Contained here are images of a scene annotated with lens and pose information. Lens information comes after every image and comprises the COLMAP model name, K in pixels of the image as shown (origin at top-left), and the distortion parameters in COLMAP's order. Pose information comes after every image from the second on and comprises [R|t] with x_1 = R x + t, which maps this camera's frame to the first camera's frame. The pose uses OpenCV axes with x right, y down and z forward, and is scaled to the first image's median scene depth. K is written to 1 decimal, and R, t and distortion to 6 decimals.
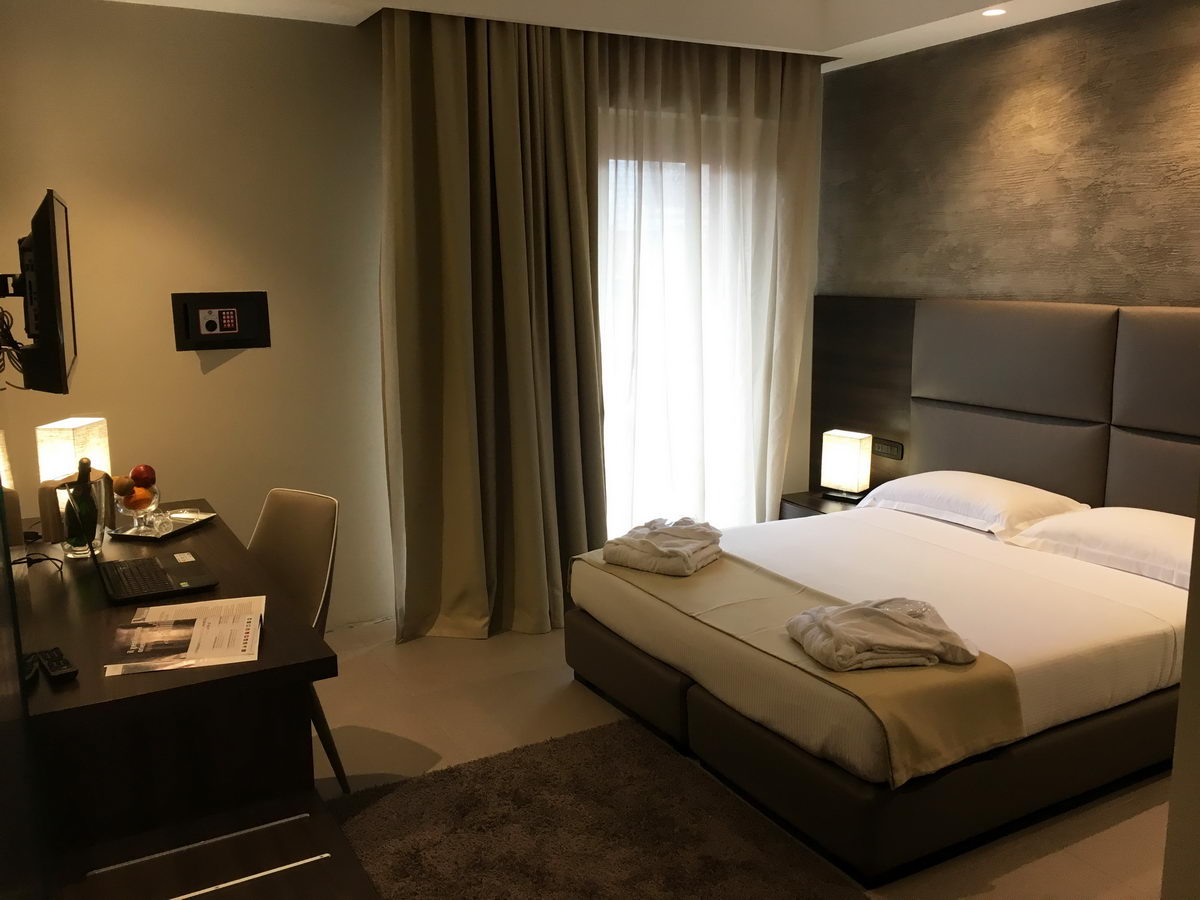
lens RADIAL K [[1021.2, 0, 598.7], [0, 1021.2, 444.9], [0, 0, 1]] dist [0.089858, -0.115513]
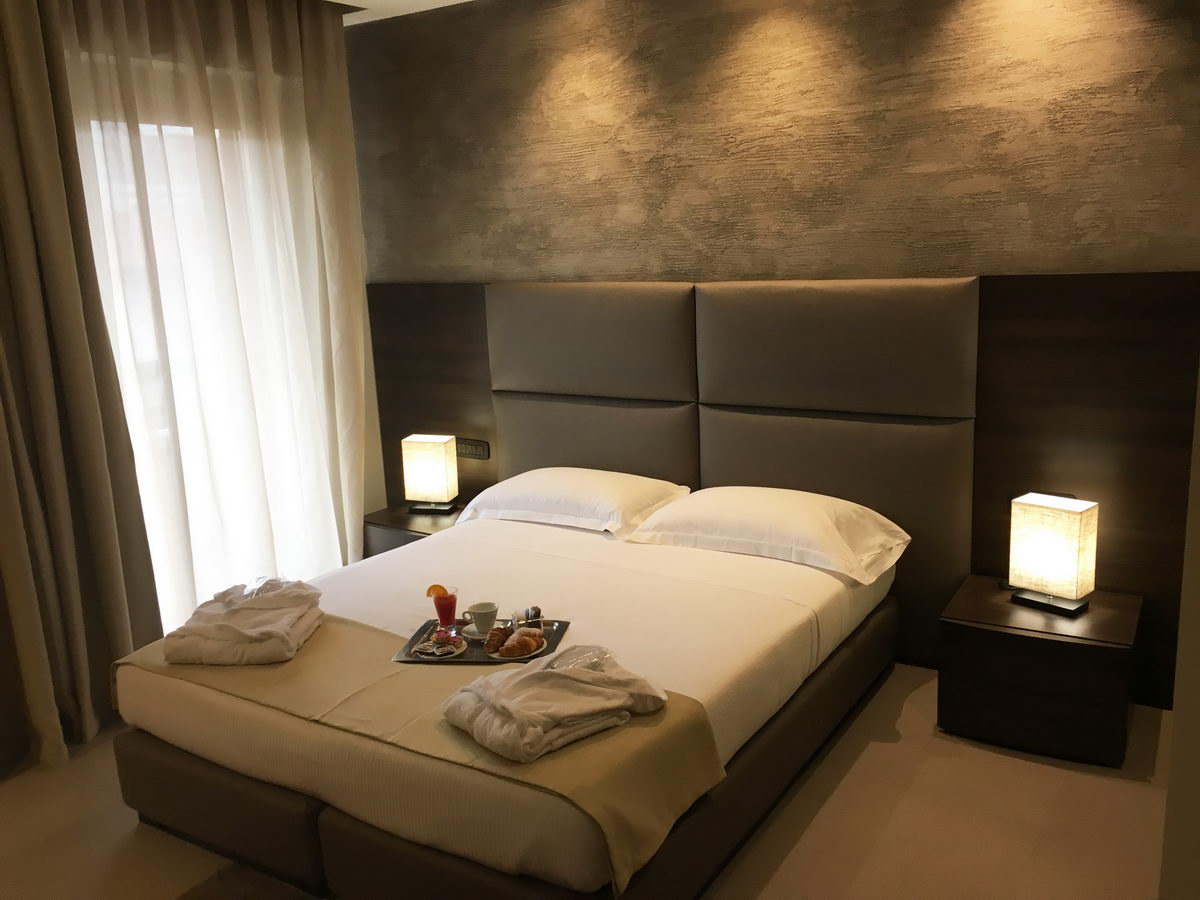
lens RADIAL K [[1021.2, 0, 603.5], [0, 1021.2, 446.0], [0, 0, 1]] dist [0.089858, -0.115513]
pose [[0.886063, -0.126818, 0.445881, -0.026751], [0.117577, 0.991881, 0.048461, -0.037967], [-0.448406, 0.009485, 0.893780, 0.175030]]
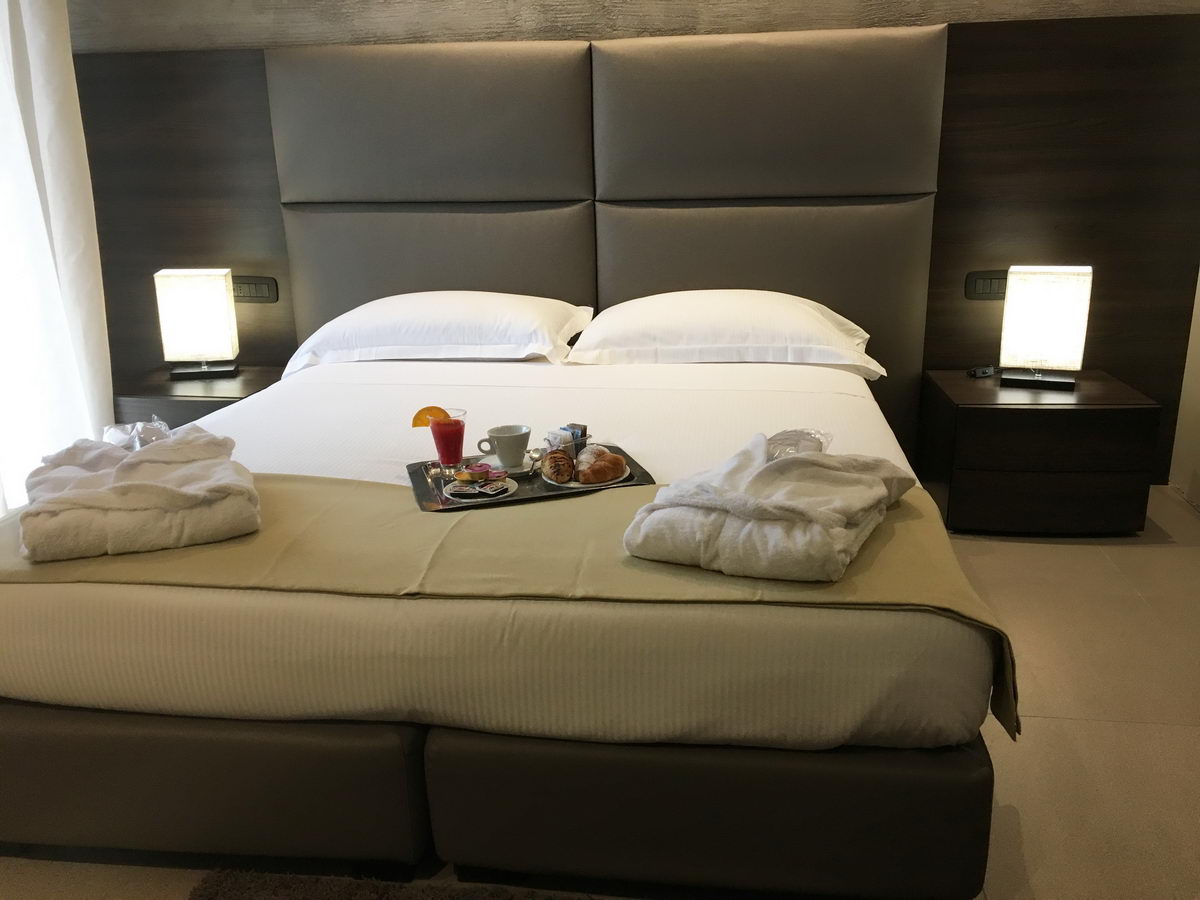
lens RADIAL K [[1021.2, 0, 602.6], [0, 1021.2, 445.6], [0, 0, 1]] dist [0.089858, -0.115513]
pose [[0.603339, -0.231062, 0.763277, -0.152850], [0.154904, 0.972832, 0.172054, 0.029974], [-0.782296, 0.014428, 0.622740, 0.522102]]
